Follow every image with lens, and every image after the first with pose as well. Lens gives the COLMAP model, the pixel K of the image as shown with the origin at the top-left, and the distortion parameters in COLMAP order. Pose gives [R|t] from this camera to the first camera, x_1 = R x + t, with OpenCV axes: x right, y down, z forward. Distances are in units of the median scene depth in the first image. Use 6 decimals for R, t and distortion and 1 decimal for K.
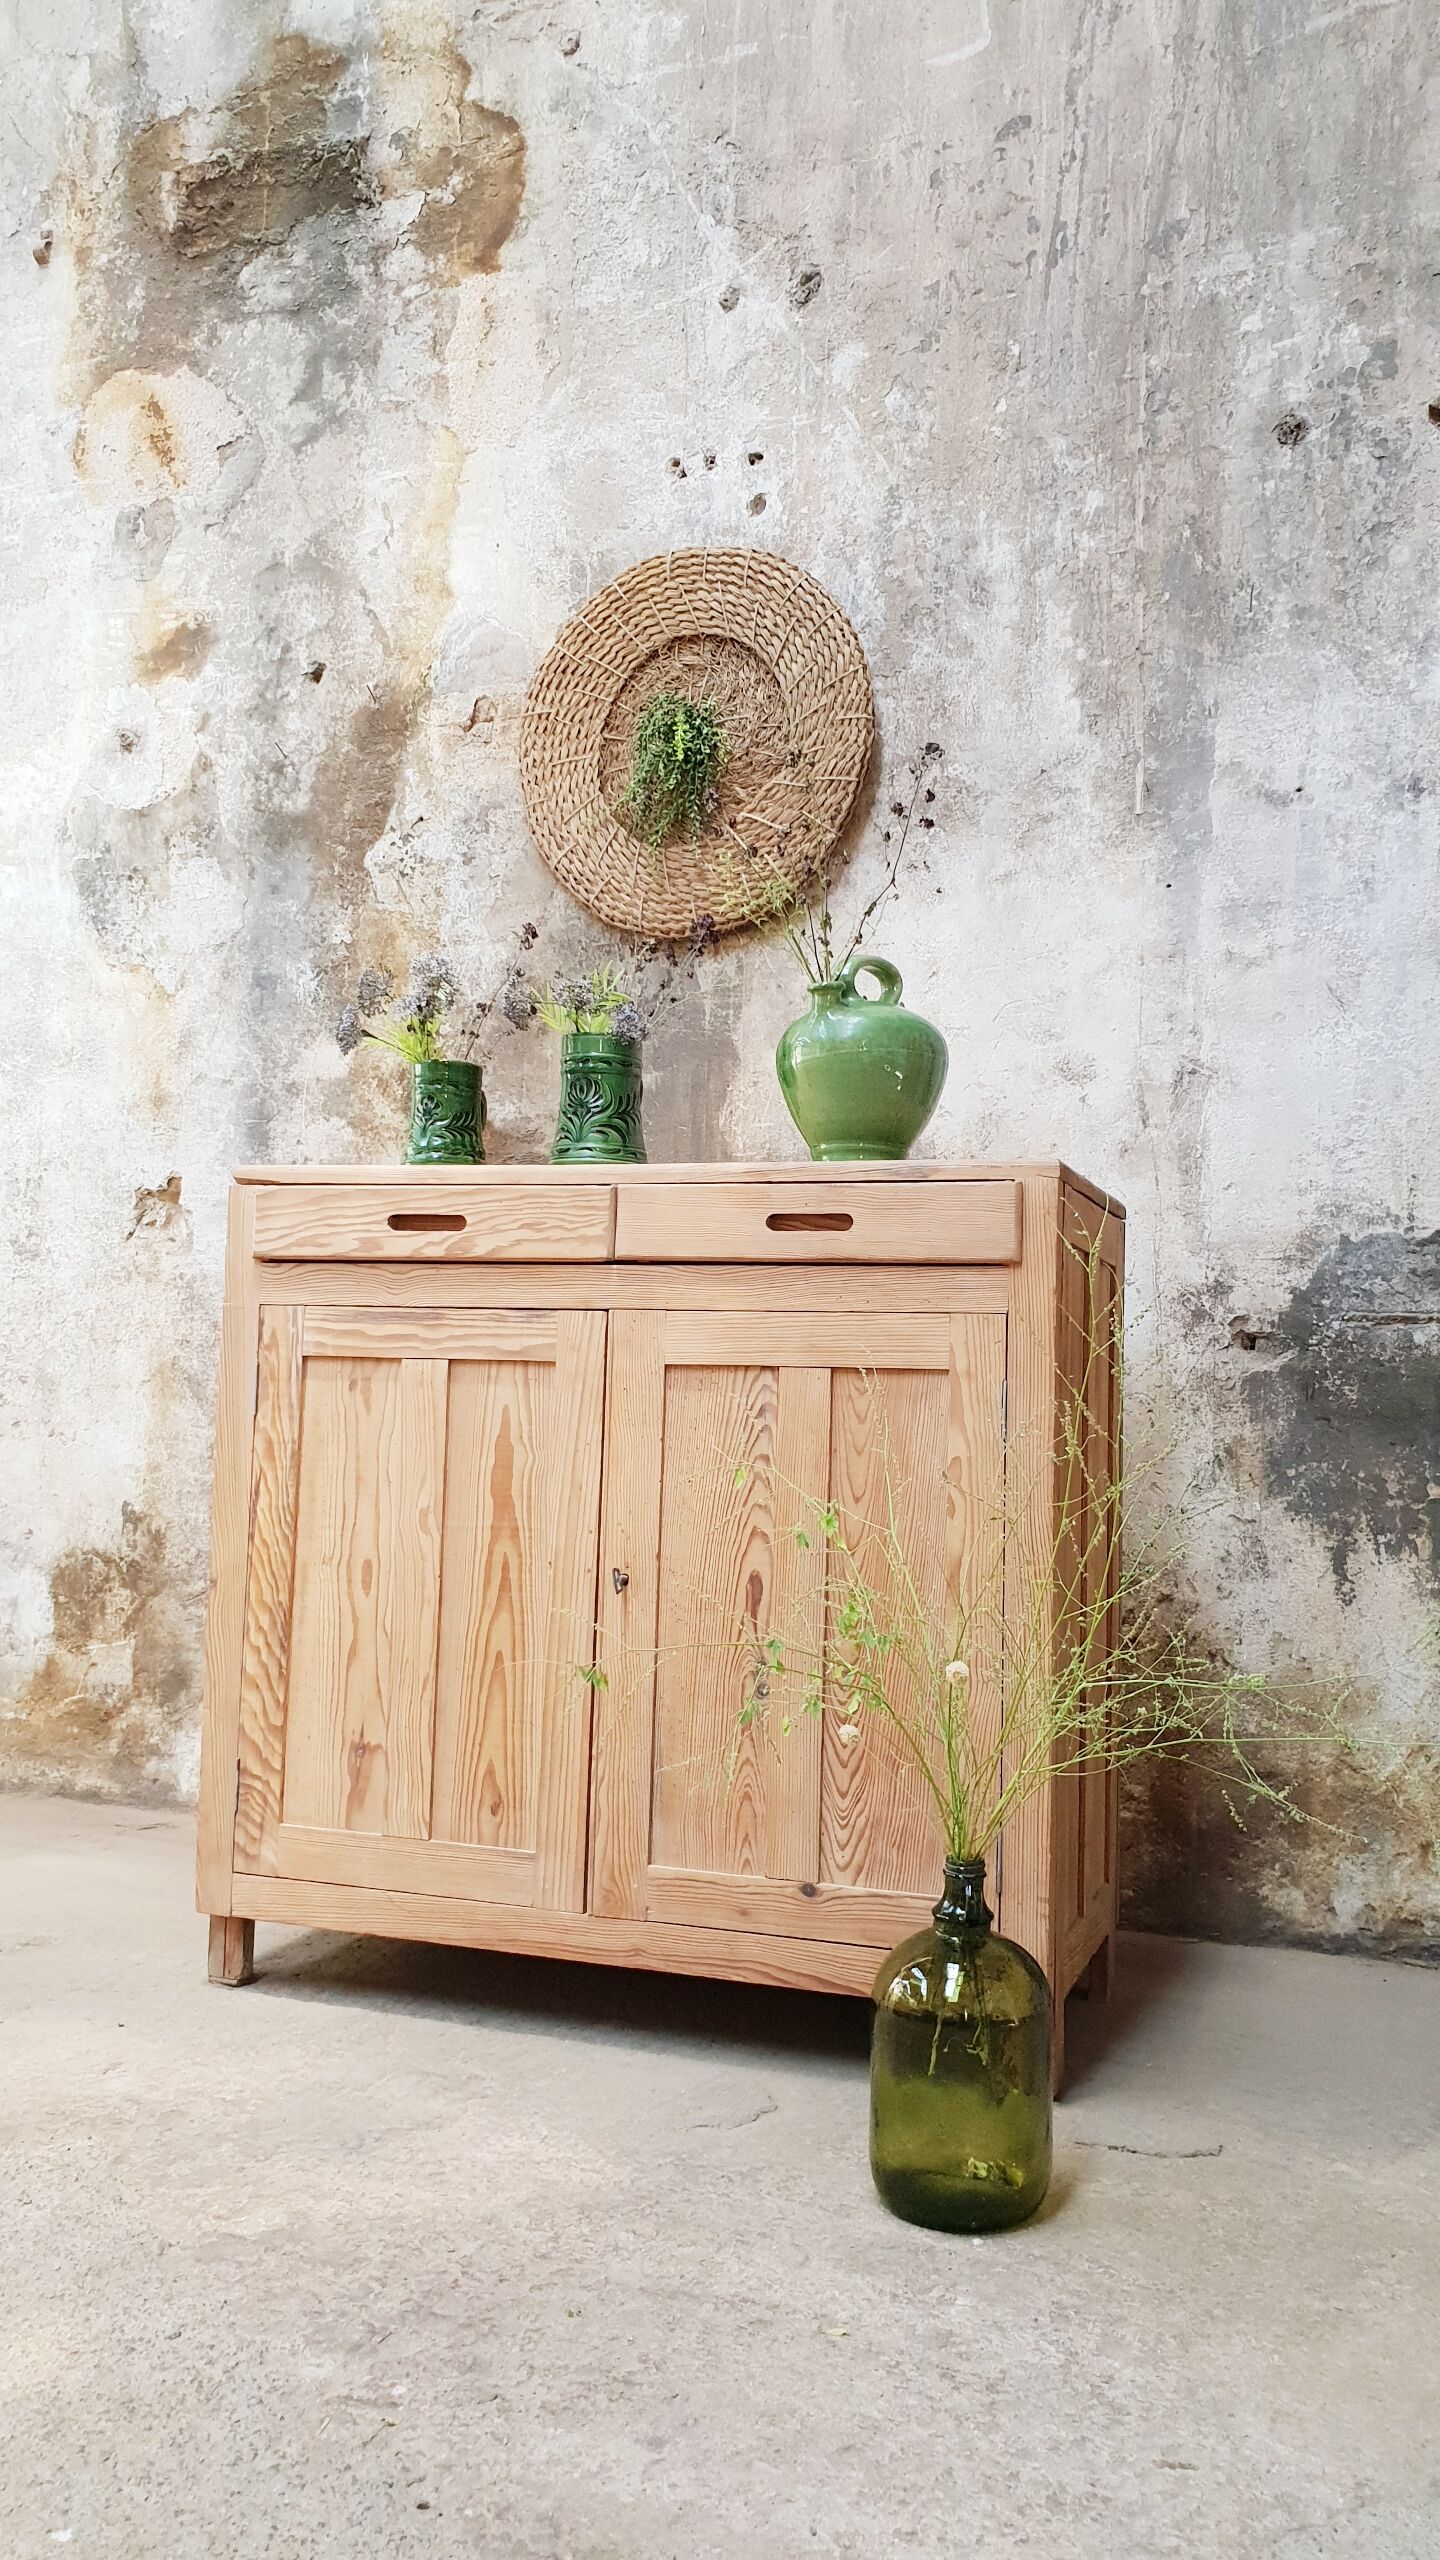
lens RADIAL K [[1973.2, 0, 774.2], [0, 1973.2, 1281.0], [0, 0, 1]] dist [0.160798, -0.485284]
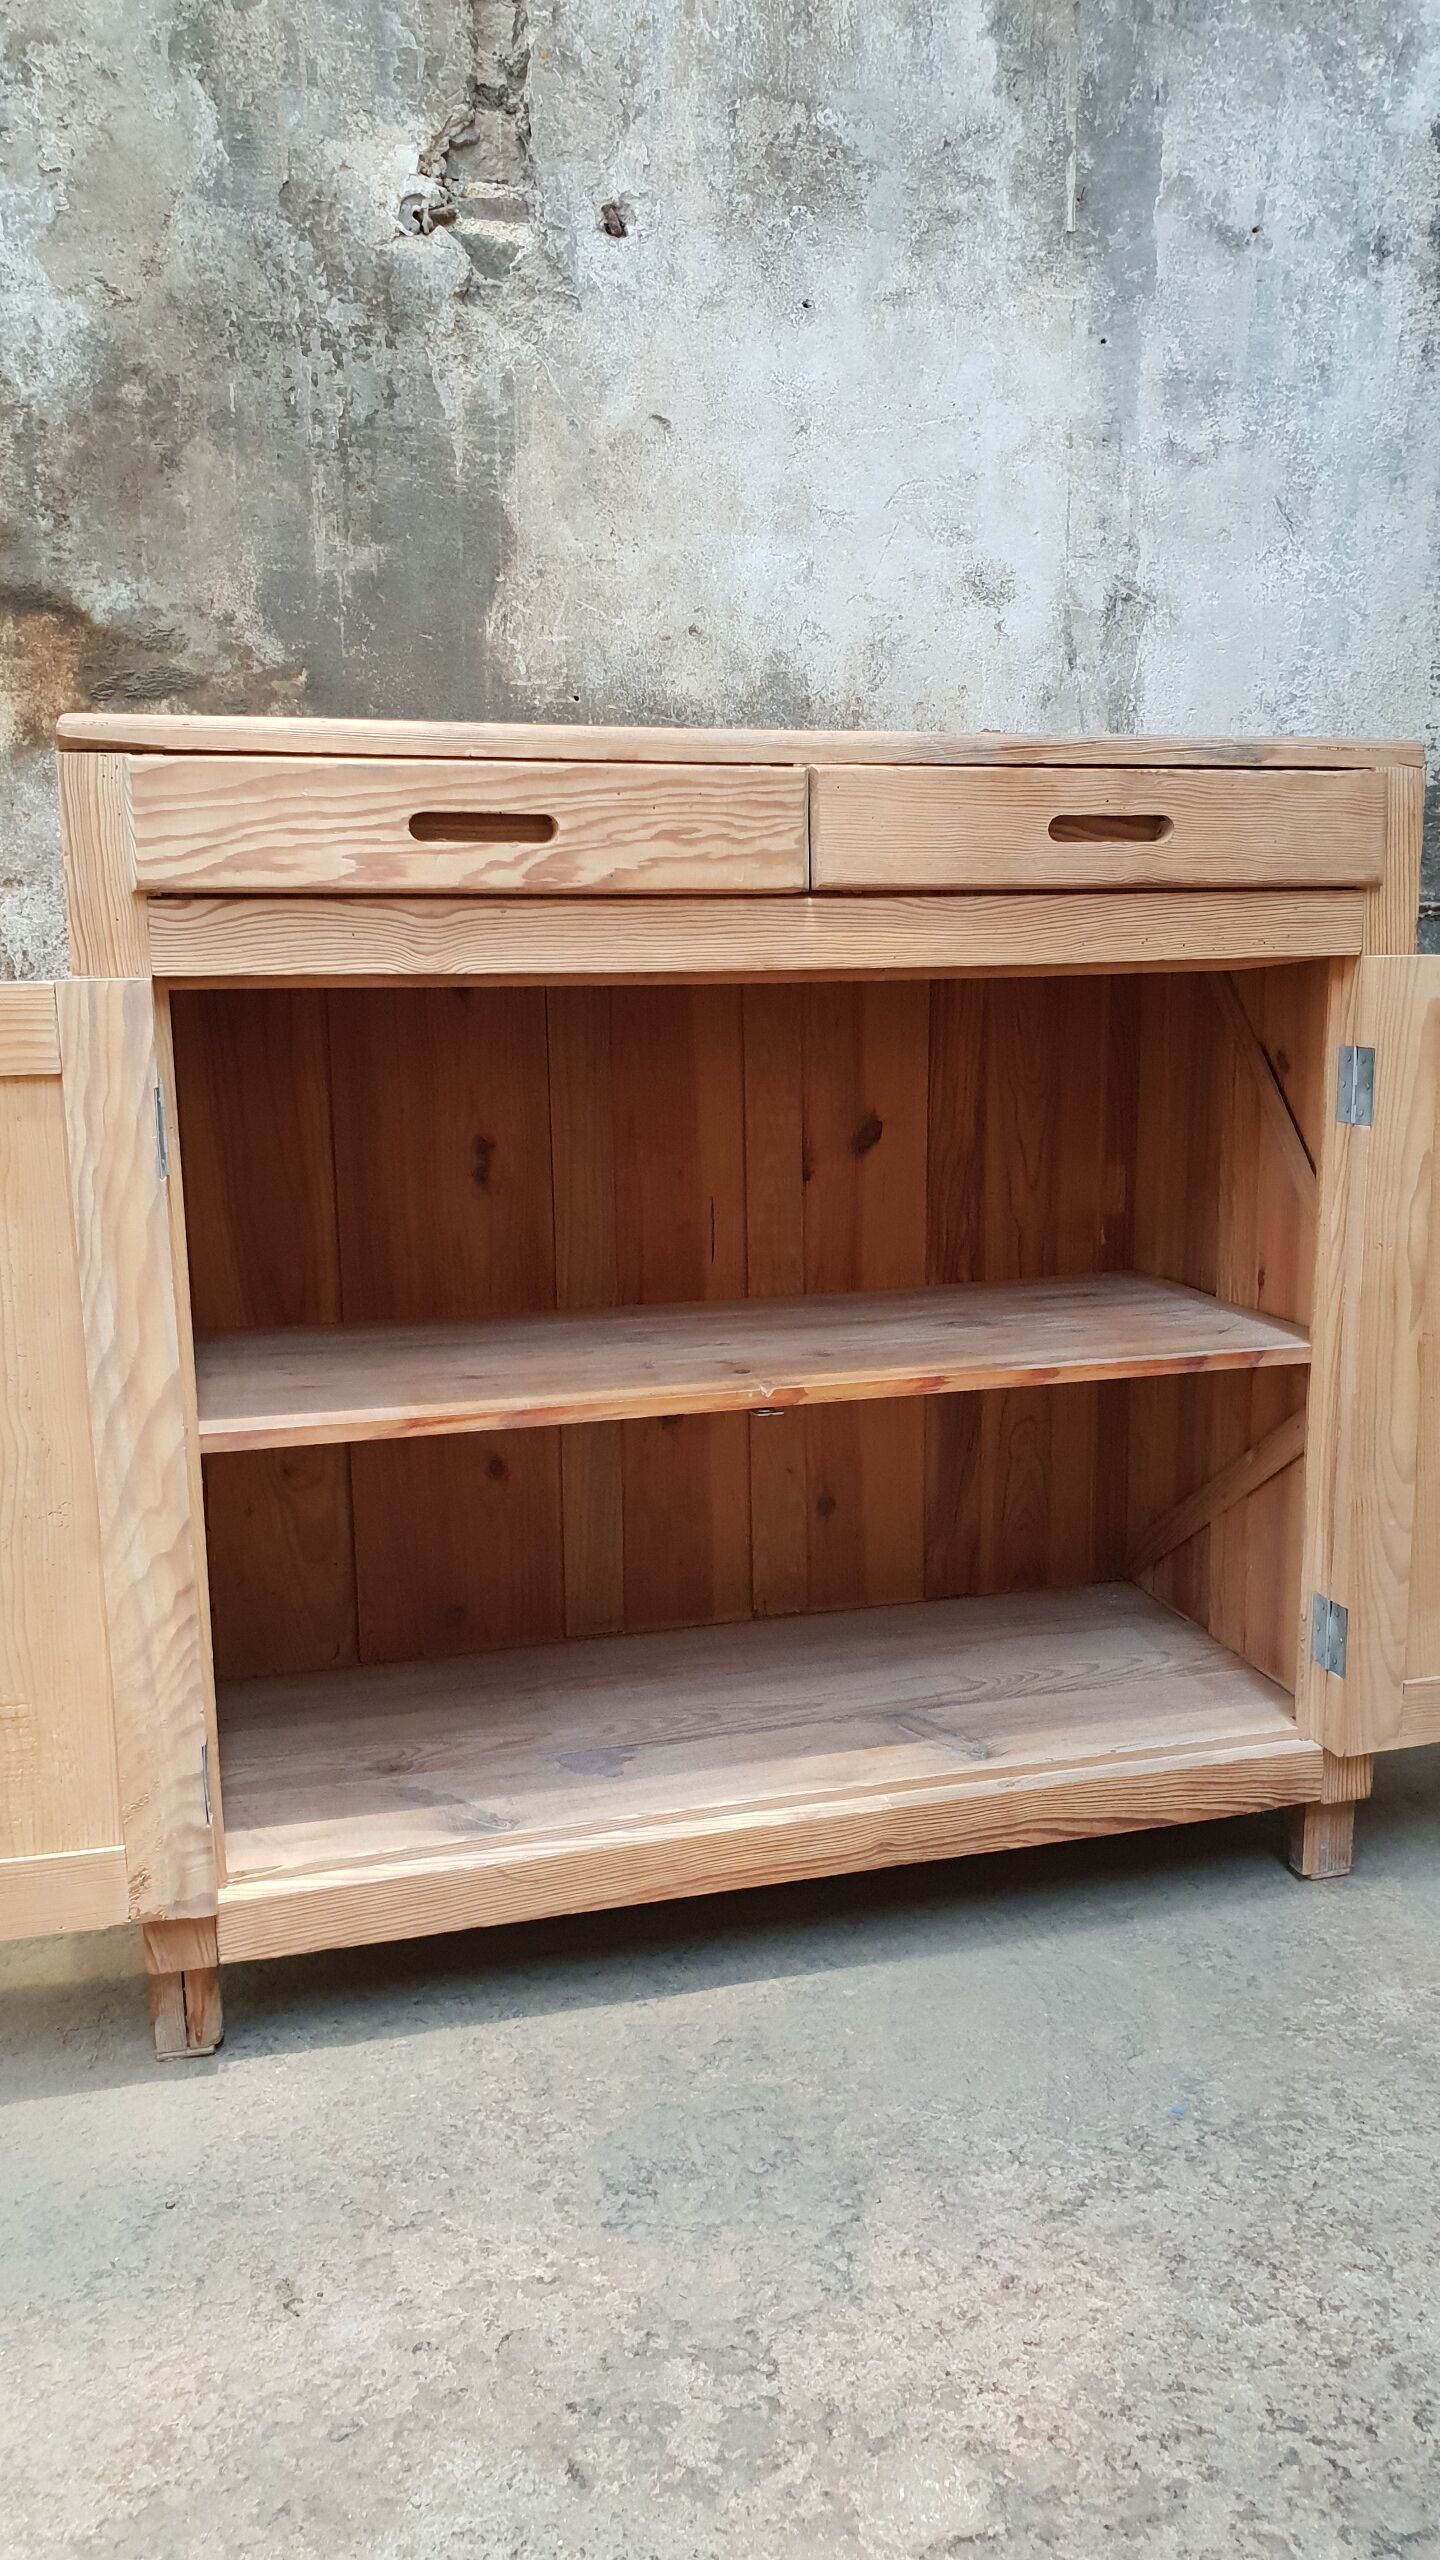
lens RADIAL K [[2026.0, 0, 777.8], [0, 2026.0, 1286.9], [0, 0, 1]] dist [-0.041666, 0.099042]
pose [[0.819783, -0.142171, 0.554746, -0.382481], [-0.003286, 0.967510, 0.252810, -0.041637], [-0.572665, -0.209072, 0.792681, 0.376171]]
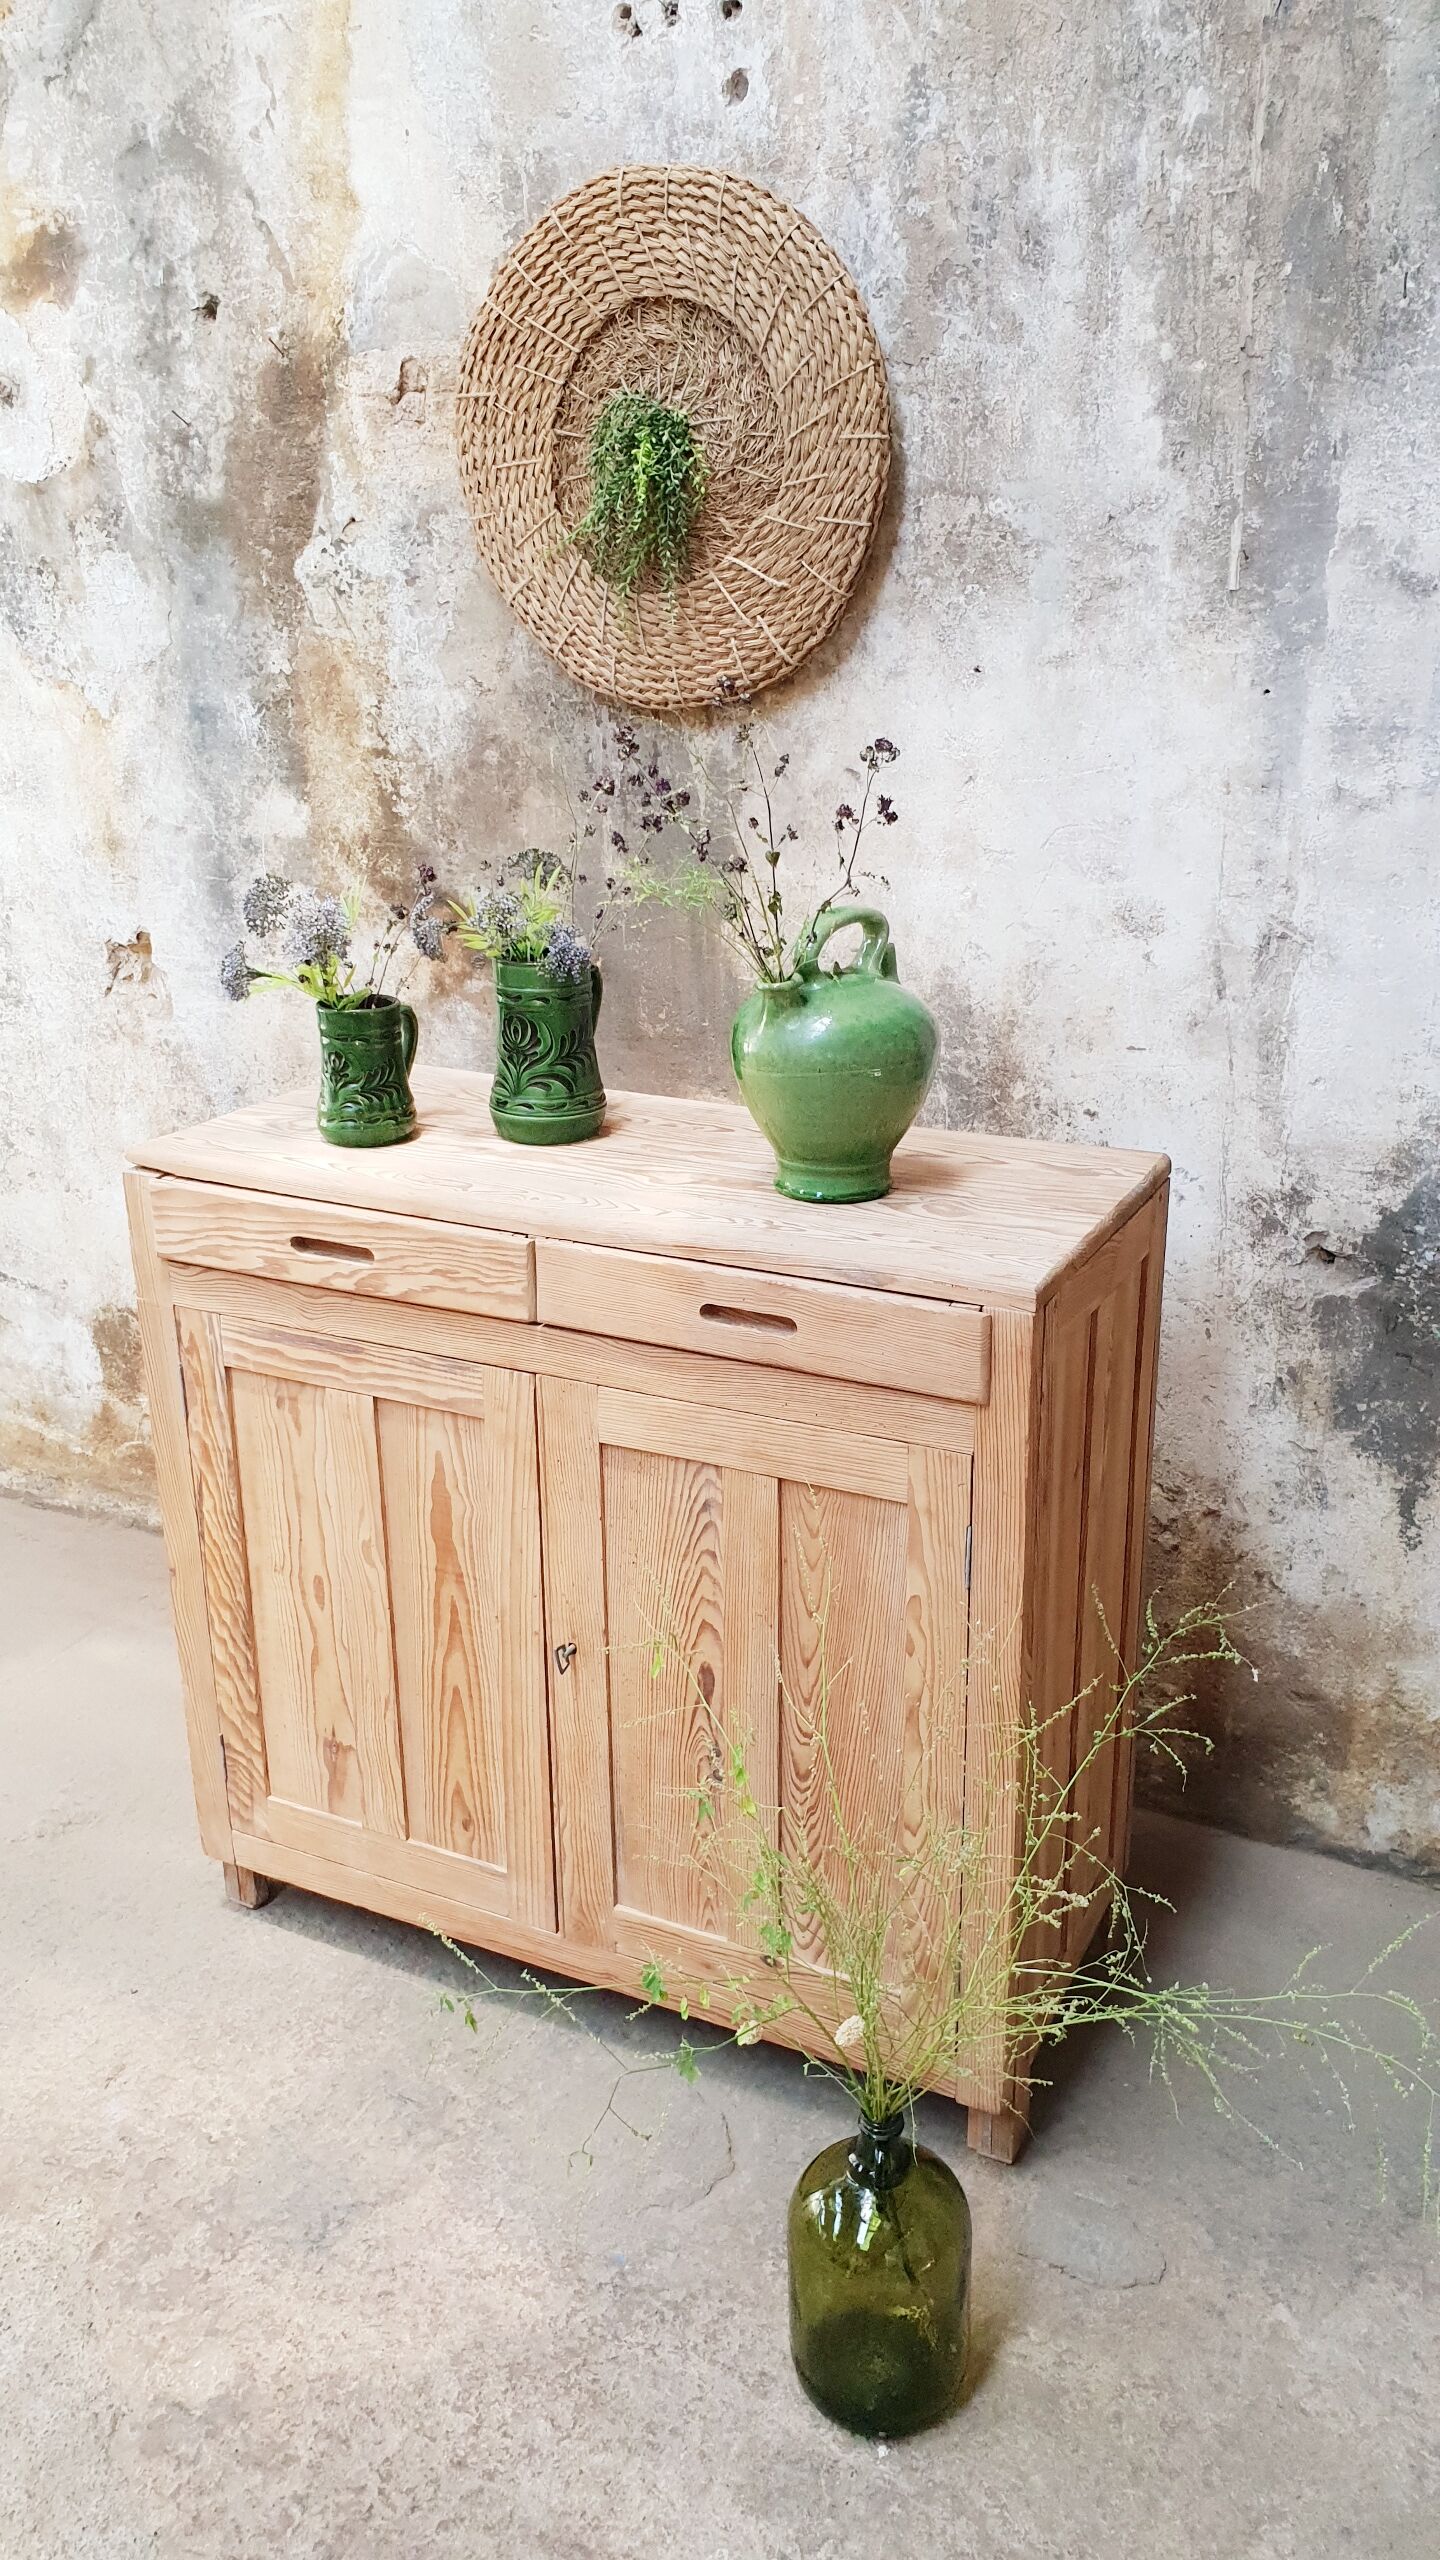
lens RADIAL K [[2015.2, 0, 760.4], [0, 2015.2, 1269.7], [0, 0, 1]] dist [0.003527, 0.023640]
pose [[0.992400, 0.009202, -0.122713, 0.100835], [0.040006, 0.918904, 0.392447, -0.303303], [0.116373, -0.394373, 0.911552, 0.178772]]
